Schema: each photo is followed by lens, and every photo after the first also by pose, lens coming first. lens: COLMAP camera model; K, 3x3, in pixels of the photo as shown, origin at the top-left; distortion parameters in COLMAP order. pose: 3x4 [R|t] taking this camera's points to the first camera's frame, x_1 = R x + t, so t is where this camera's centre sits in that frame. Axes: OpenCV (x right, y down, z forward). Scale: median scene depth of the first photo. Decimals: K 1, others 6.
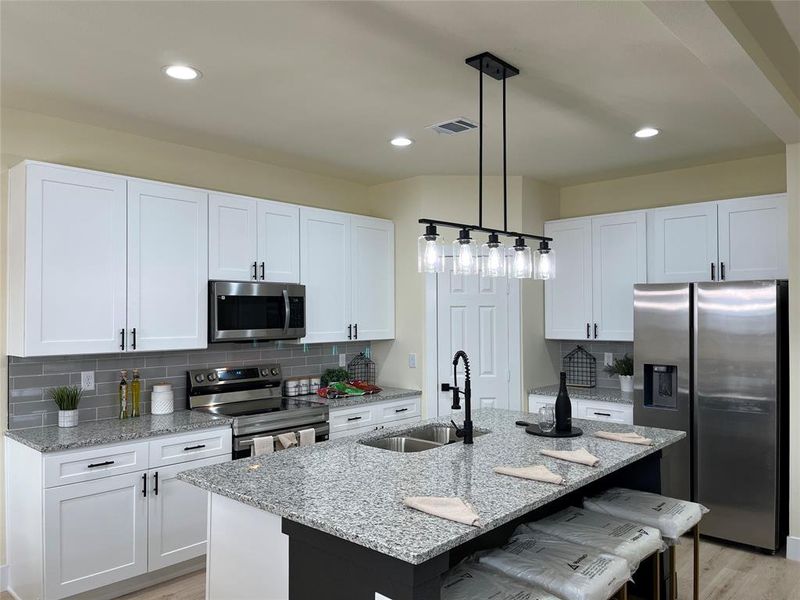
lens RADIAL K [[604.3, 0, 401.7], [0, 604.3, 302.8], [0, 0, 1]] dist [0.071740, -0.096388]
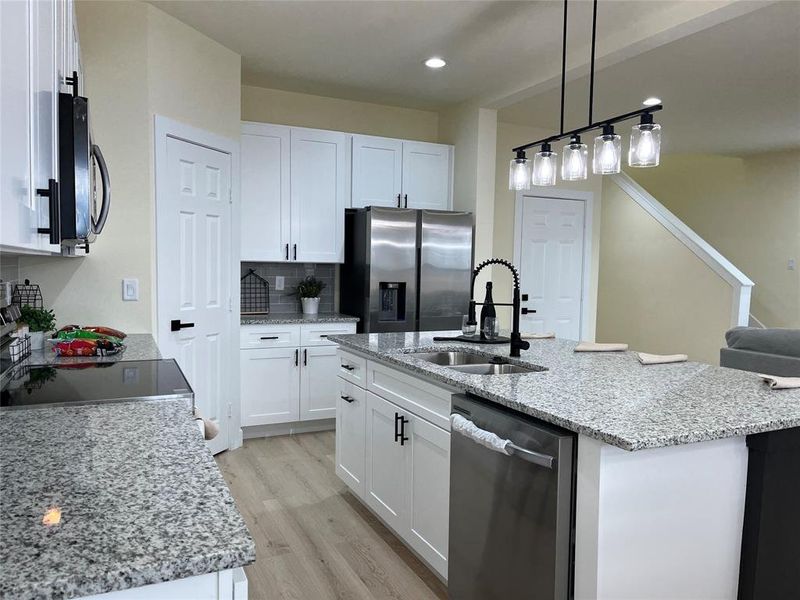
lens RADIAL K [[606.2, 0, 404.9], [0, 606.2, 305.8], [0, 0, 1]] dist [0.062083, -0.082469]
pose [[0.377717, -0.051266, 0.924501, -0.605055], [-0.037721, 0.996785, 0.070686, 0.069532], [-0.925152, -0.061572, 0.374569, 0.601691]]
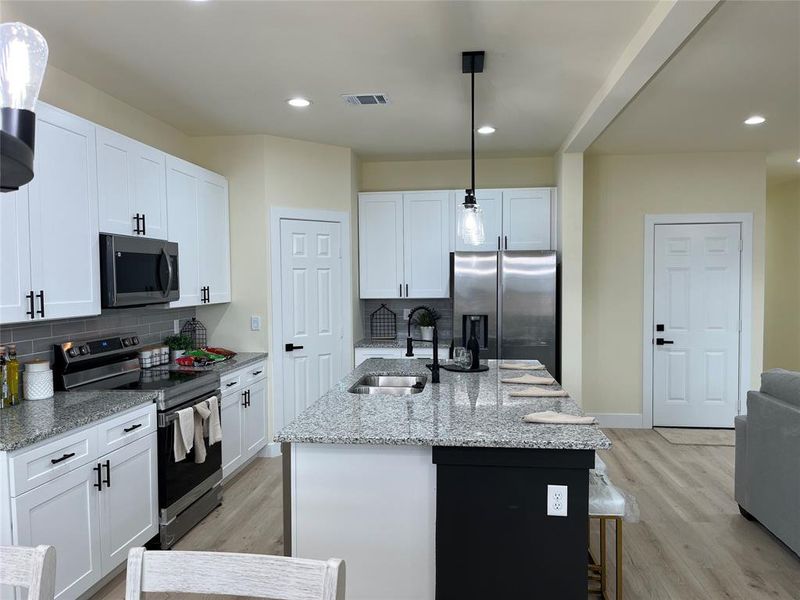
lens RADIAL K [[604.3, 0, 401.7], [0, 604.3, 302.8], [0, 0, 1]] dist [0.071740, -0.096388]
pose [[0.807942, -0.025278, 0.588719, -0.468570], [-0.005956, 0.998678, 0.051055, 0.012762], [-0.589232, -0.044756, 0.806724, 0.075794]]
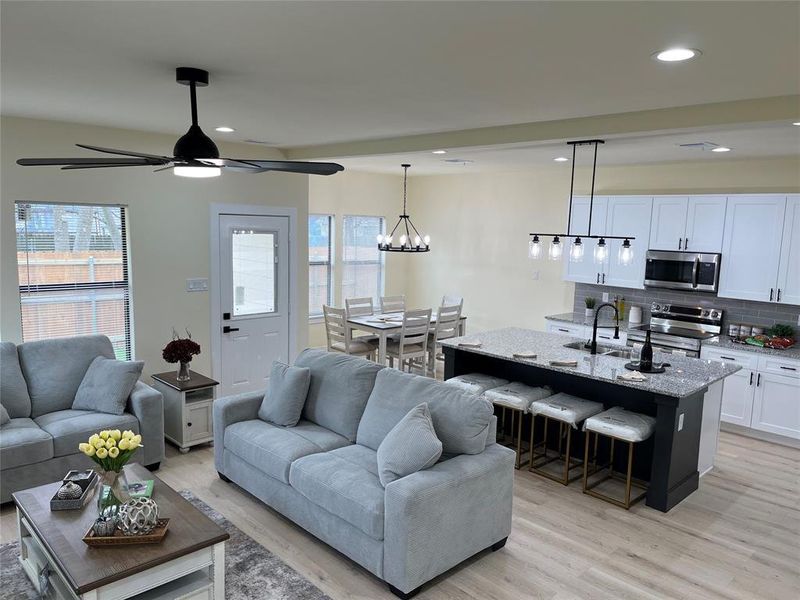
lens RADIAL K [[606.2, 0, 404.9], [0, 606.2, 305.8], [0, 0, 1]] dist [0.062083, -0.082469]
pose [[-0.056753, 0.141581, -0.988299, 1.392419], [-0.009707, 0.989769, 0.142349, -0.115410], [0.998341, 0.017673, -0.054798, 0.406224]]
